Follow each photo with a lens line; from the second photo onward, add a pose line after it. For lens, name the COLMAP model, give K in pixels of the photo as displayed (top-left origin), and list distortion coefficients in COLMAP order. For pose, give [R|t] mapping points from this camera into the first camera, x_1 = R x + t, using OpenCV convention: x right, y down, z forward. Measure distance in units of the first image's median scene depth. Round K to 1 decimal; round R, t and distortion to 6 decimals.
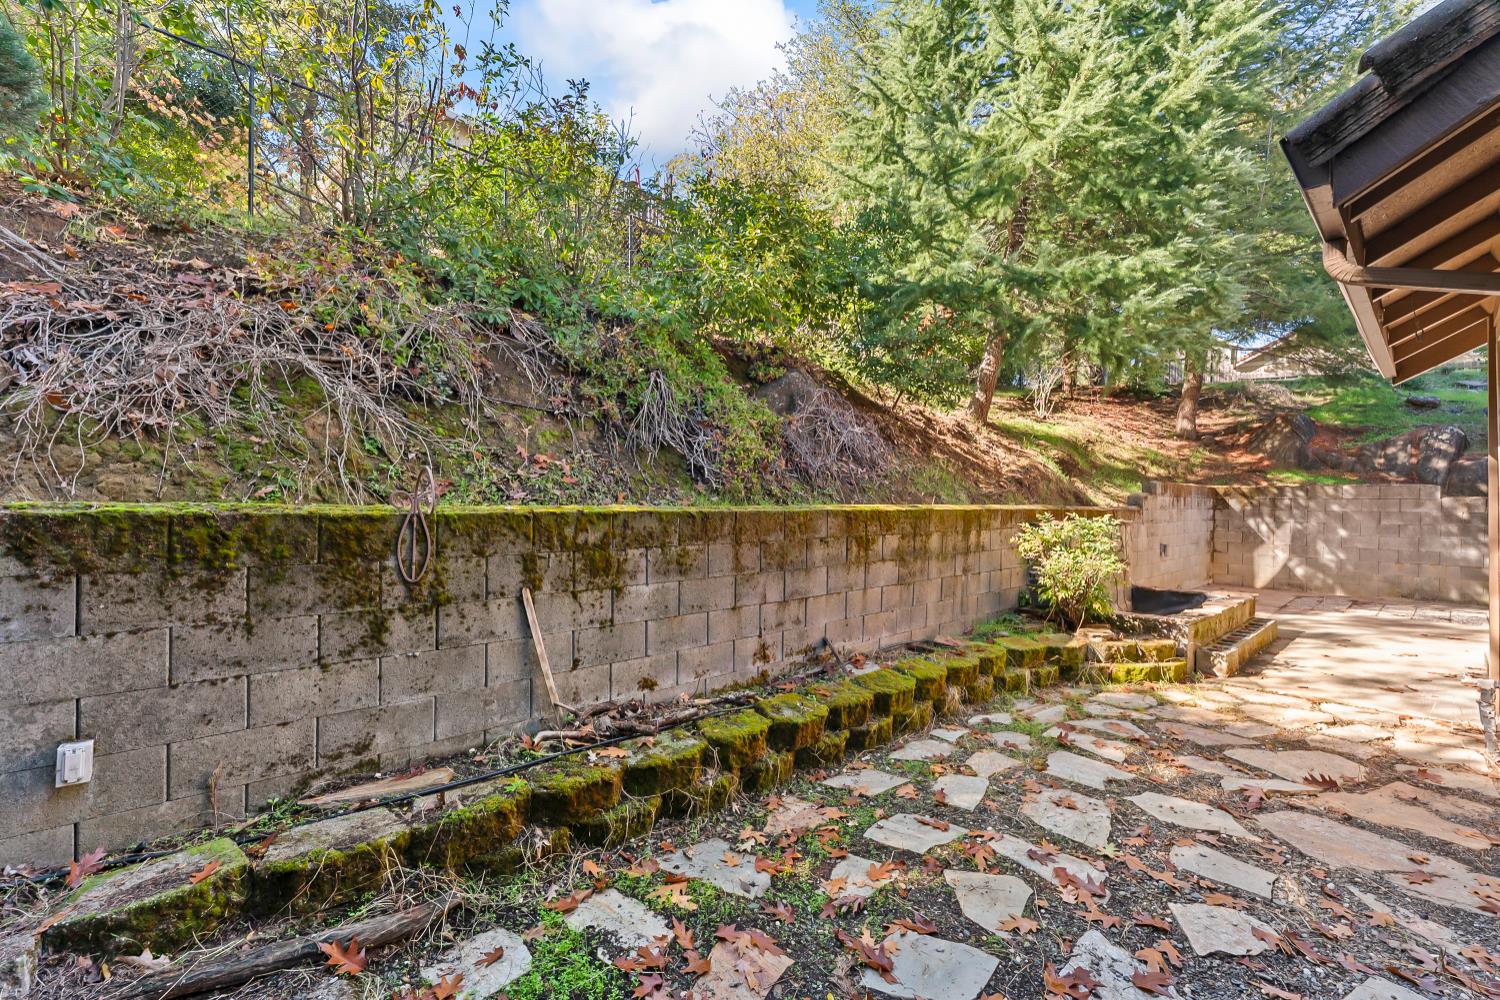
lens RADIAL K [[598.6, 0, 741.9], [0, 598.6, 507.7], [0, 0, 1]] dist [-0.001354, 0.000281]
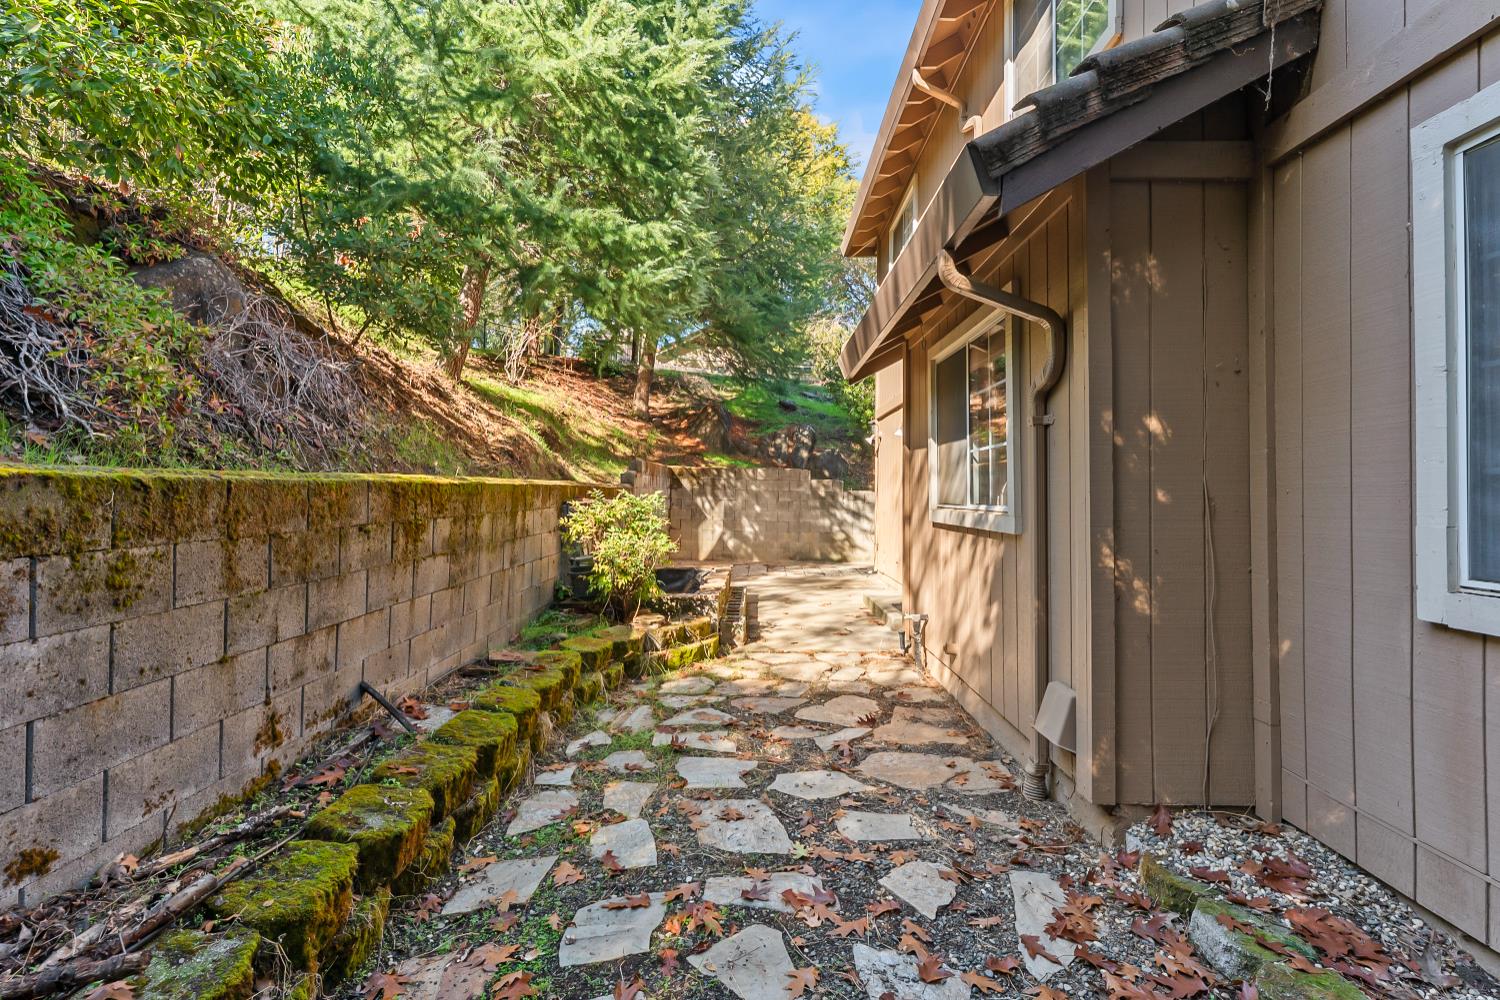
lens RADIAL K [[712.1, 0, 750.6], [0, 712.1, 488.7], [0, 0, 1]] dist [-0.000969, -0.002034]
pose [[0.664019, 0.004577, 0.747701, -0.123312], [-0.005666, 0.999983, -0.001090, 0.008491], [-0.747694, -0.003513, 0.664034, 0.157209]]
